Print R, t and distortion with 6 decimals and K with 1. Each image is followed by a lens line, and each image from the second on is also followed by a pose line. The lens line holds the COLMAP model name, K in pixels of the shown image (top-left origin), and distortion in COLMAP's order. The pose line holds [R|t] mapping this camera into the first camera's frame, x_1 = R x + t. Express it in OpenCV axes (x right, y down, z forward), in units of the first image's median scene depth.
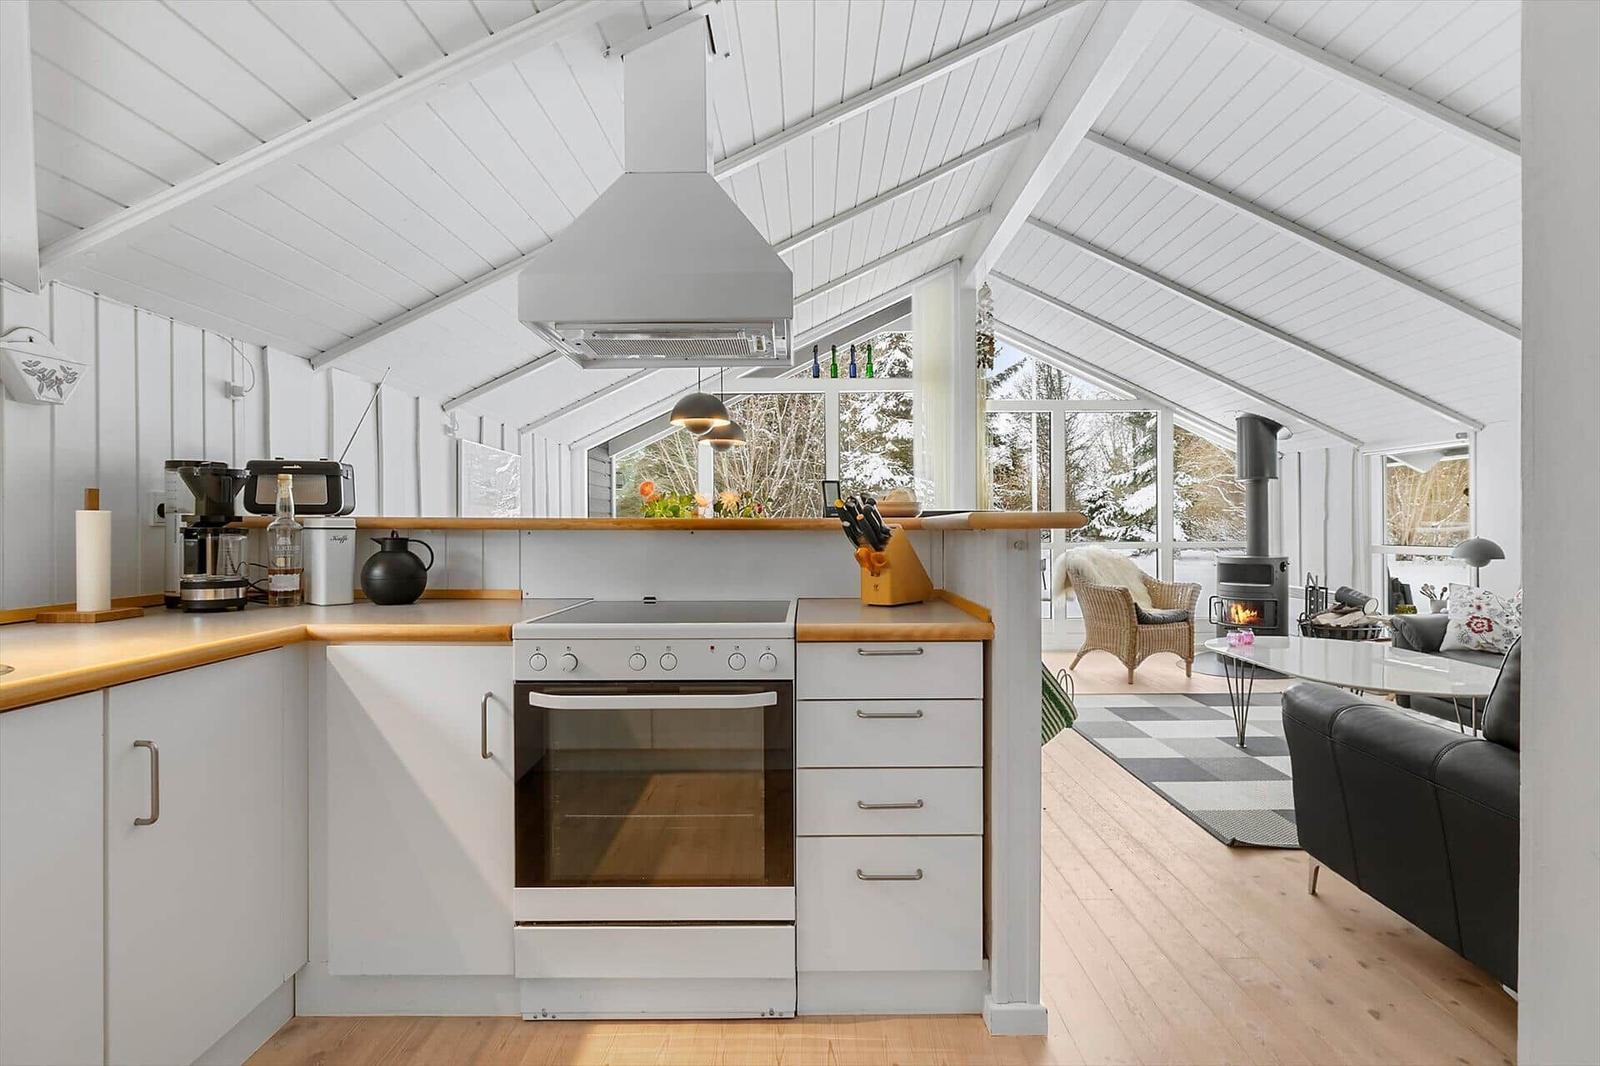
lens RADIAL K [[766.8, 0, 800.0], [0, 766.8, 530.4], [0, 0, 1]] dist [-0.001877, -0.000546]
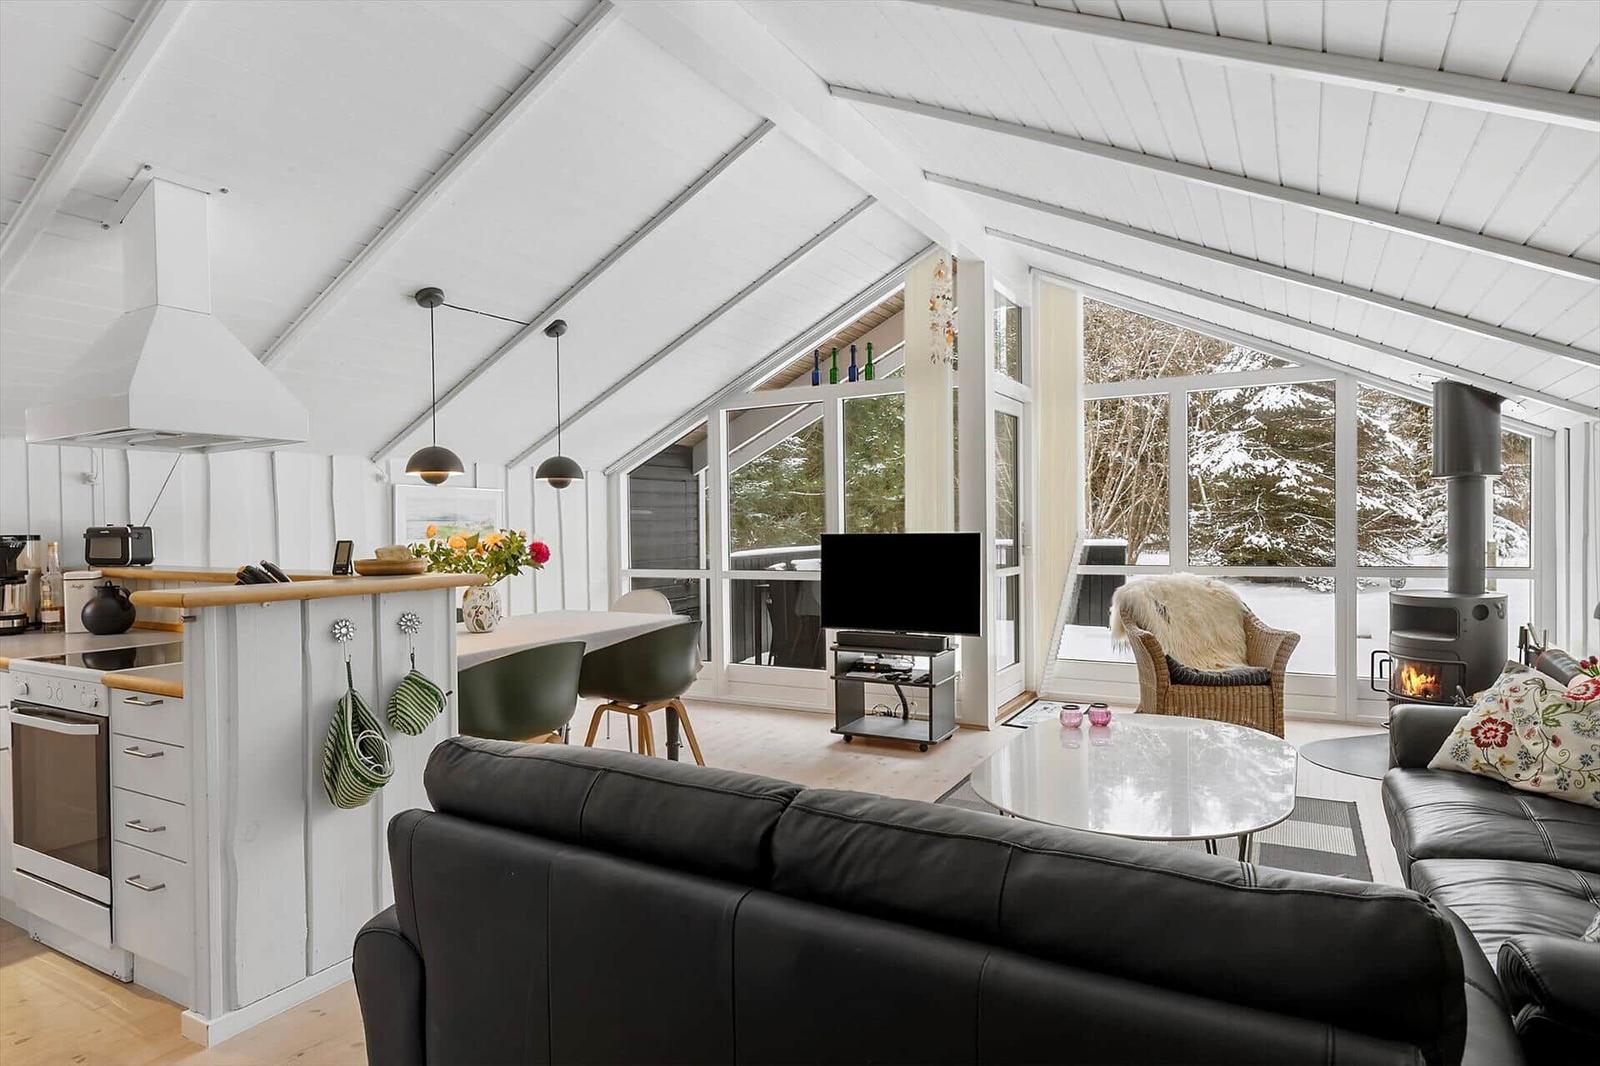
lens RADIAL K [[860.8, 0, 801.5], [0, 860.8, 543.1], [0, 0, 1]] dist [-0.003285, 0.000208]
pose [[0.873485, -0.001186, -0.486849, 0.478741], [0.011559, 0.999766, 0.018304, -0.029629], [0.486713, -0.021616, 0.873294, 0.092868]]
